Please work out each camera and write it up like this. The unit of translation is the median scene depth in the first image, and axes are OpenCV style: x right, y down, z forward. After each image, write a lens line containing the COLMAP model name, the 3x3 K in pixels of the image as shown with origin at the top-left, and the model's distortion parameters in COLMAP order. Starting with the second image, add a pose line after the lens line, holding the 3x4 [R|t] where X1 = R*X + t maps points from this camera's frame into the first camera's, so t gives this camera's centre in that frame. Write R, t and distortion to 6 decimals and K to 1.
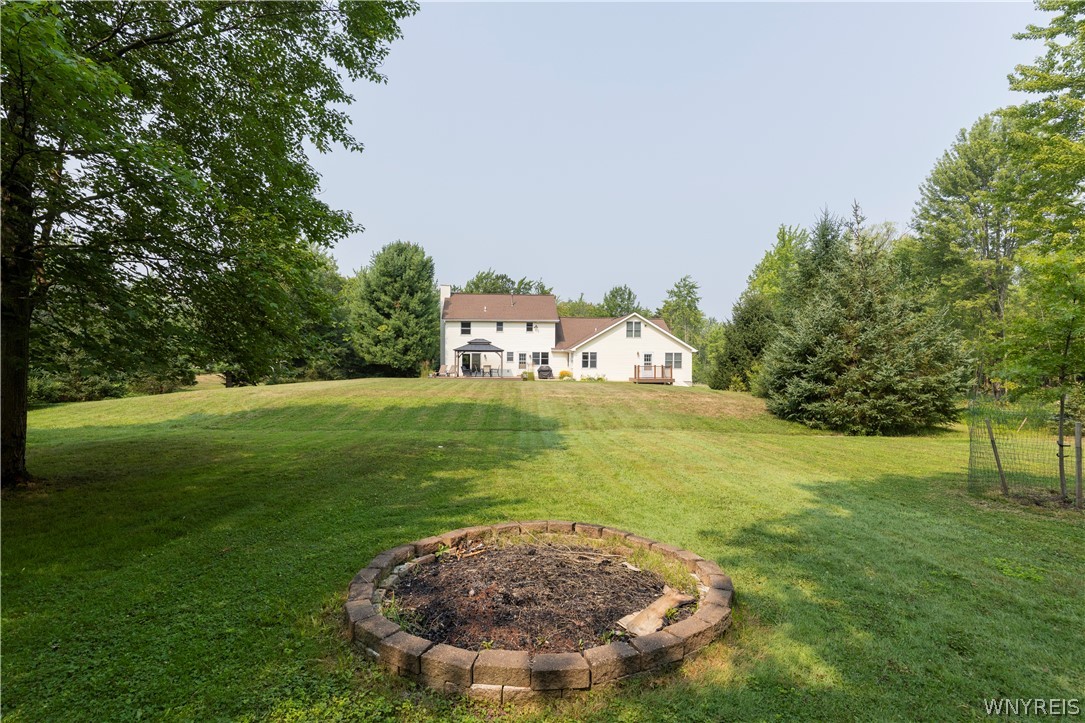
lens RADIAL K [[562.8, 0, 541.5], [0, 562.8, 357.2], [0, 0, 1]] dist [0.000025, 0.000003]
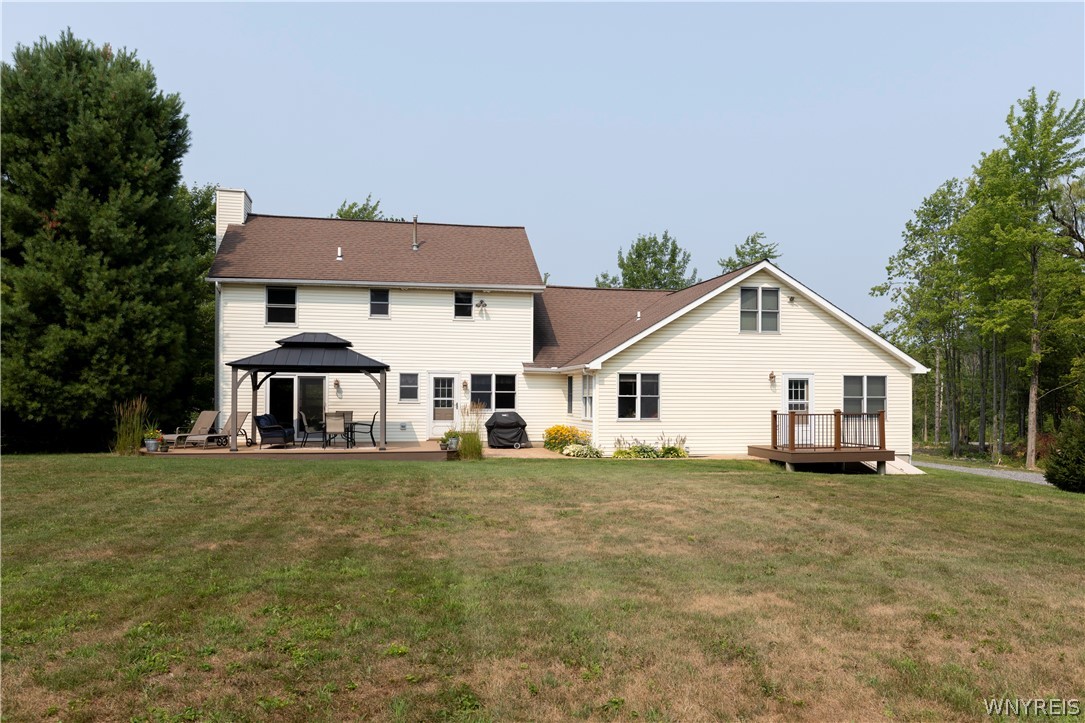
lens RADIAL K [[843.0, 0, 544.3], [0, 843.0, 367.3], [0, 0, 1]] dist [-0.000055, -0.002848]
pose [[0.995328, 0.003157, 0.096501, -0.022931], [-0.000450, 0.999606, -0.028057, 0.001975], [-0.096552, 0.027882, 0.994937, 0.480482]]
